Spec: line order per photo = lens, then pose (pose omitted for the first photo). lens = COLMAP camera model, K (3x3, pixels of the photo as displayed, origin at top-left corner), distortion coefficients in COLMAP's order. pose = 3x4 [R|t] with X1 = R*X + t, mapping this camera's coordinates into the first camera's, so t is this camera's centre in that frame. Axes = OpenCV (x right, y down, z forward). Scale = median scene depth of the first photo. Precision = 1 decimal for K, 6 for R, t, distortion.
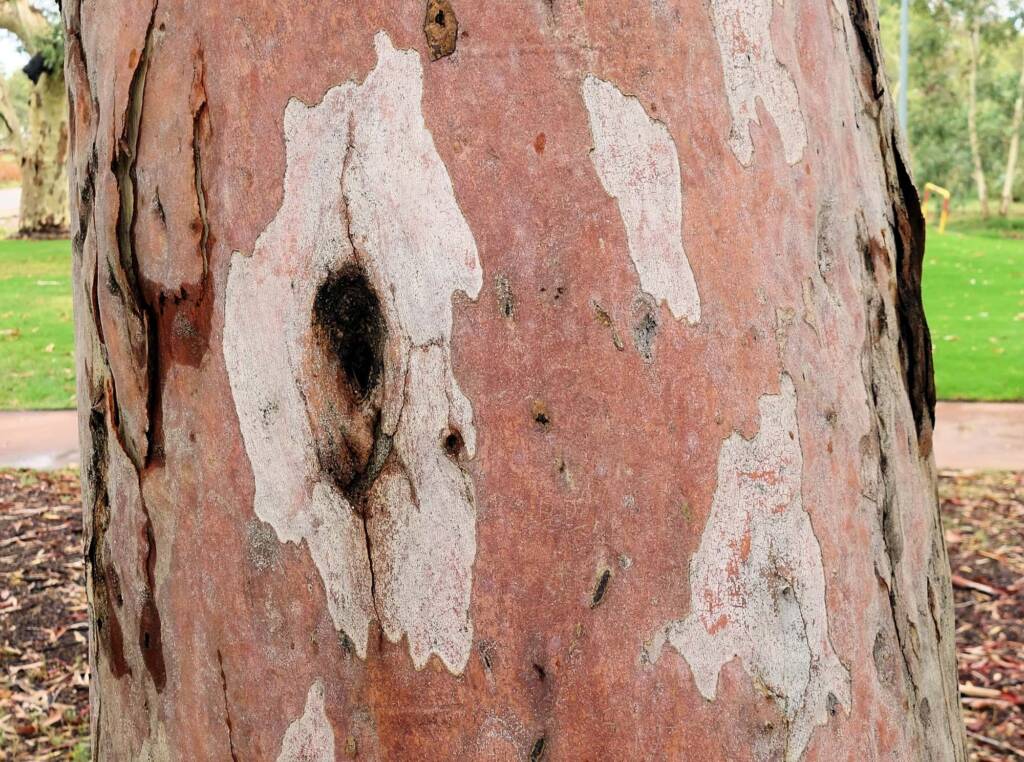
lens RADIAL K [[1196.4, 0, 508.4], [0, 1196.4, 376.5], [0, 0, 1]] dist [0.006099, 0.000000]
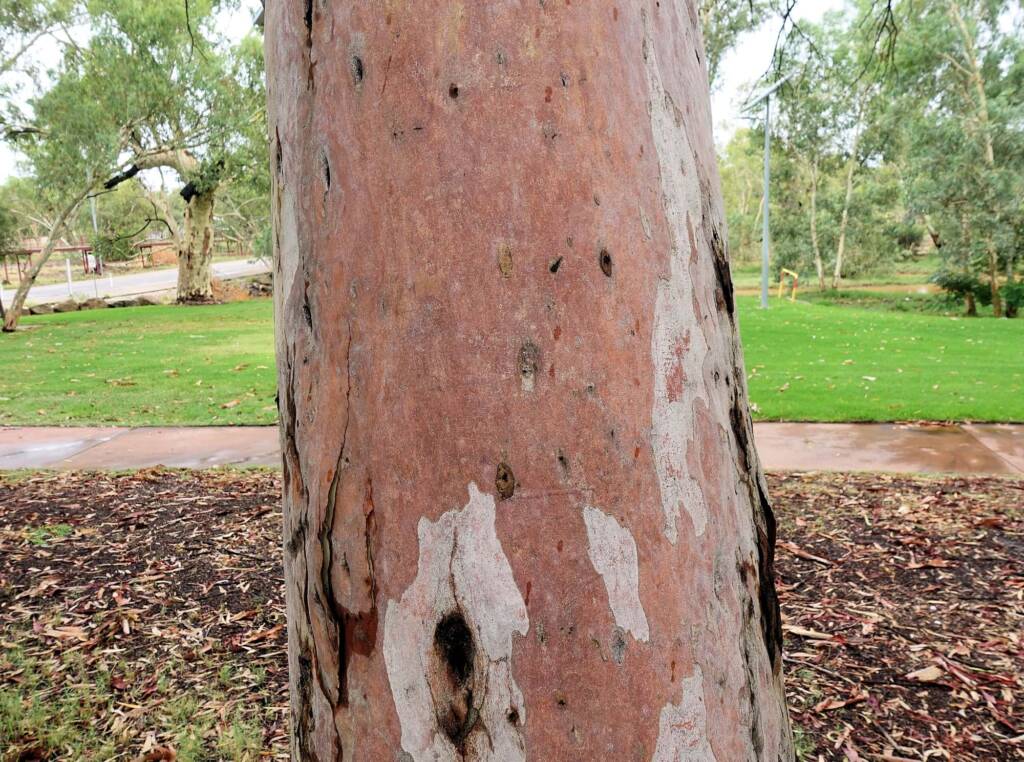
lens RADIAL K [[800.7, 0, 486.6], [0, 800.7, 382.3], [0, 0, 1]] dist [0.012246, -0.011765]
pose [[0.999832, -0.000022, -0.018309, -0.057605], [-0.000259, 0.999882, -0.015337, -0.390127], [0.018307, 0.015339, 0.999715, -0.200581]]
